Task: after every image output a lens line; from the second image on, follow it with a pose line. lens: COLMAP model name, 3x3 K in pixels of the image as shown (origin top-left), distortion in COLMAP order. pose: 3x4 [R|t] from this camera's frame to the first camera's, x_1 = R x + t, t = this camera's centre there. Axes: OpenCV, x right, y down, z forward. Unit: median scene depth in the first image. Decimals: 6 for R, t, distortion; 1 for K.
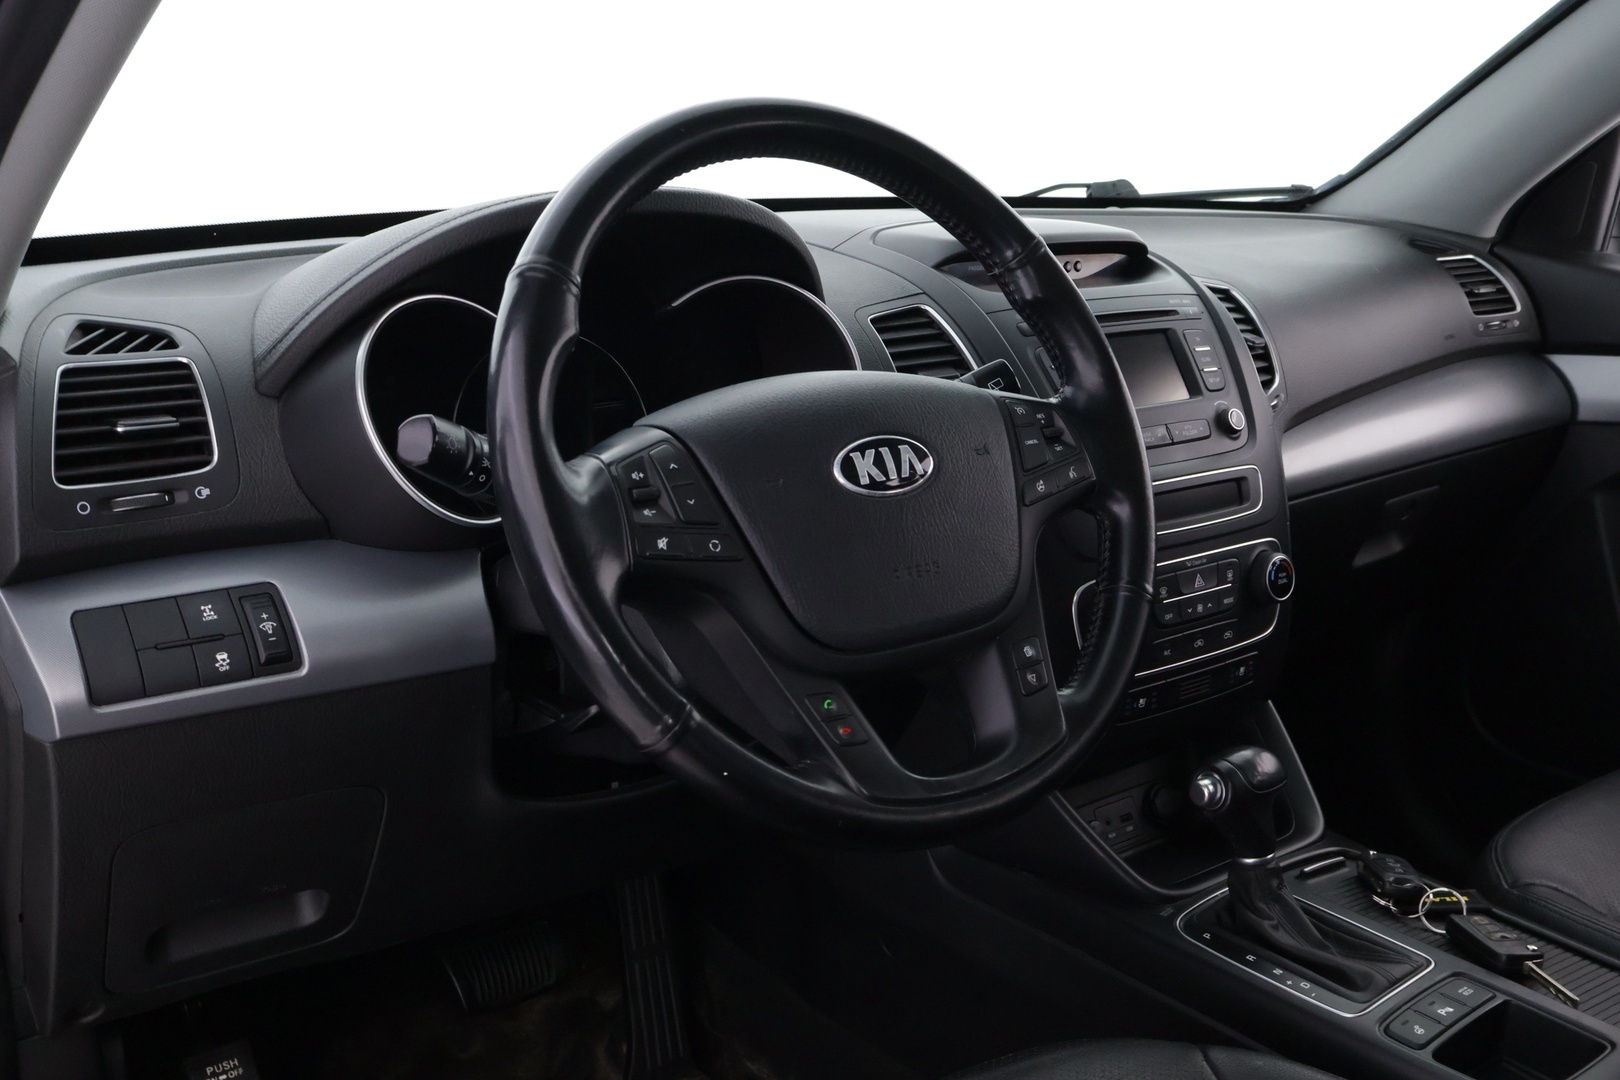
lens RADIAL K [[1534.7, 0, 805.7], [0, 1534.7, 540.2], [0, 0, 1]] dist [0.021343, 0.000000]
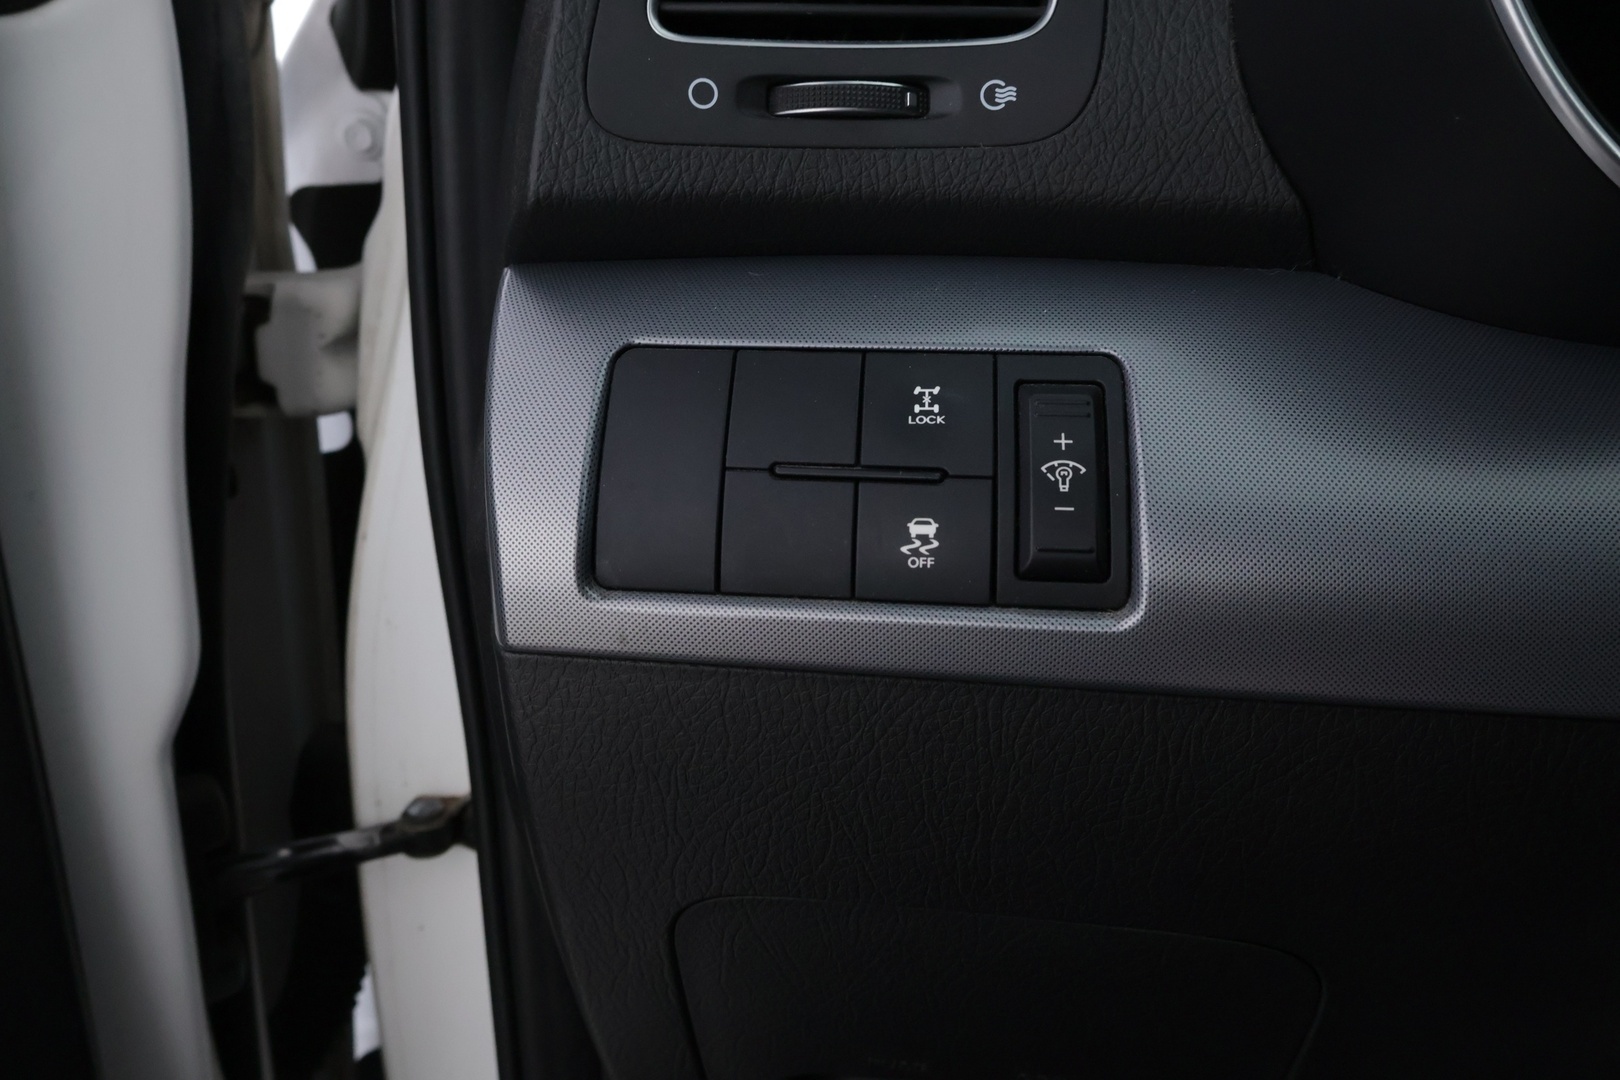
lens RADIAL K [[1643.0, 0, 809.4], [0, 1643.0, 532.7], [0, 0, 1]] dist [-0.016320, 0.000000]
pose [[0.760772, 0.231928, -0.606164, -0.124428], [-0.149469, 0.971474, 0.184109, 0.005794], [0.631574, -0.049462, 0.773737, 0.527564]]
